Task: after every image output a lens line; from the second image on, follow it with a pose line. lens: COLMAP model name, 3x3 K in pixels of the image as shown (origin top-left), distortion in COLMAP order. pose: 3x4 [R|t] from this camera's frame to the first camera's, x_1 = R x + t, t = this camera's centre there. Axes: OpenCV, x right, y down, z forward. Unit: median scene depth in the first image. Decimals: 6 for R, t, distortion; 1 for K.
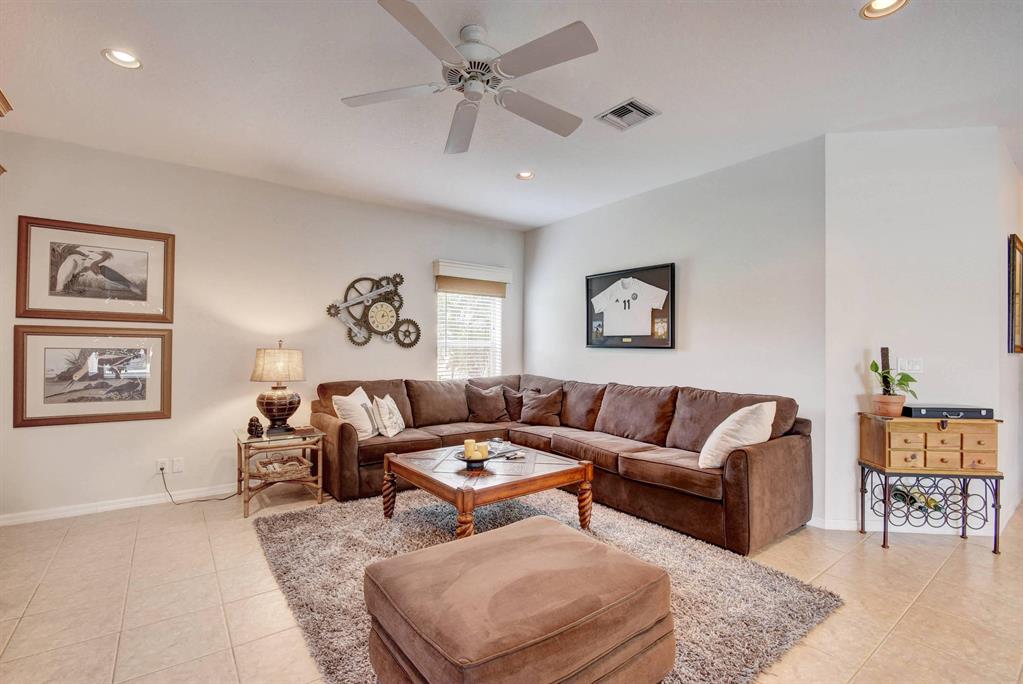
lens RADIAL K [[454.9, 0, 507.8], [0, 454.9, 345.9], [0, 0, 1]] dist [-0.013618, -0.003899]
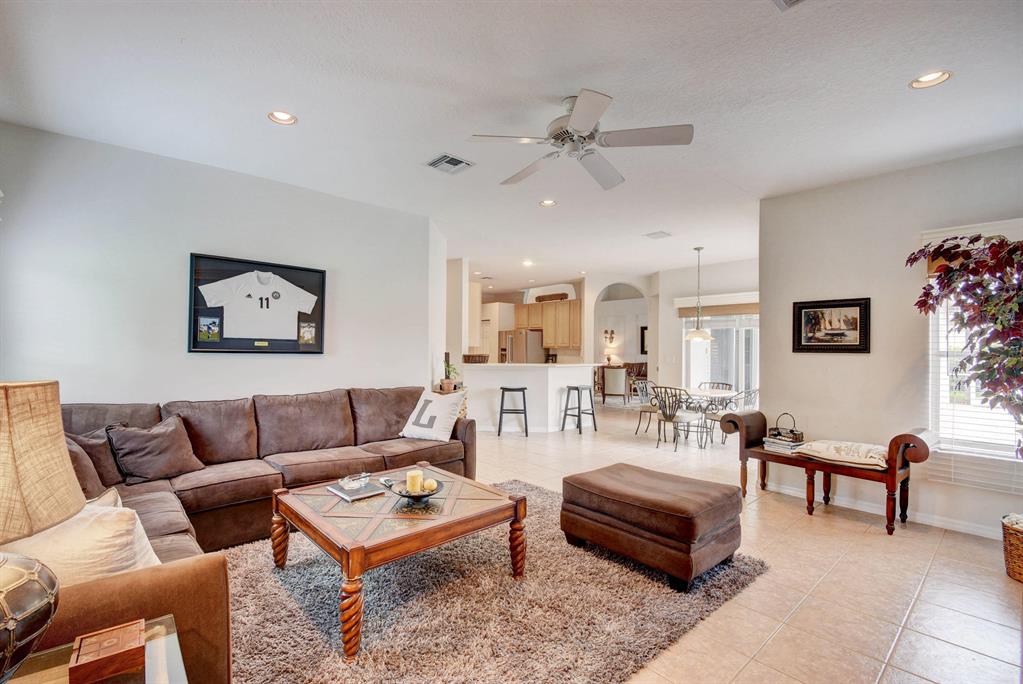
lens RADIAL K [[454.9, 0, 506.2], [0, 454.9, 346.5], [0, 0, 1]] dist [-0.013618, -0.003899]
pose [[-0.090541, 0.004563, 0.995882, -0.634089], [-0.012002, 0.999912, -0.005673, -0.008726], [-0.995820, -0.012466, -0.090479, 0.621779]]
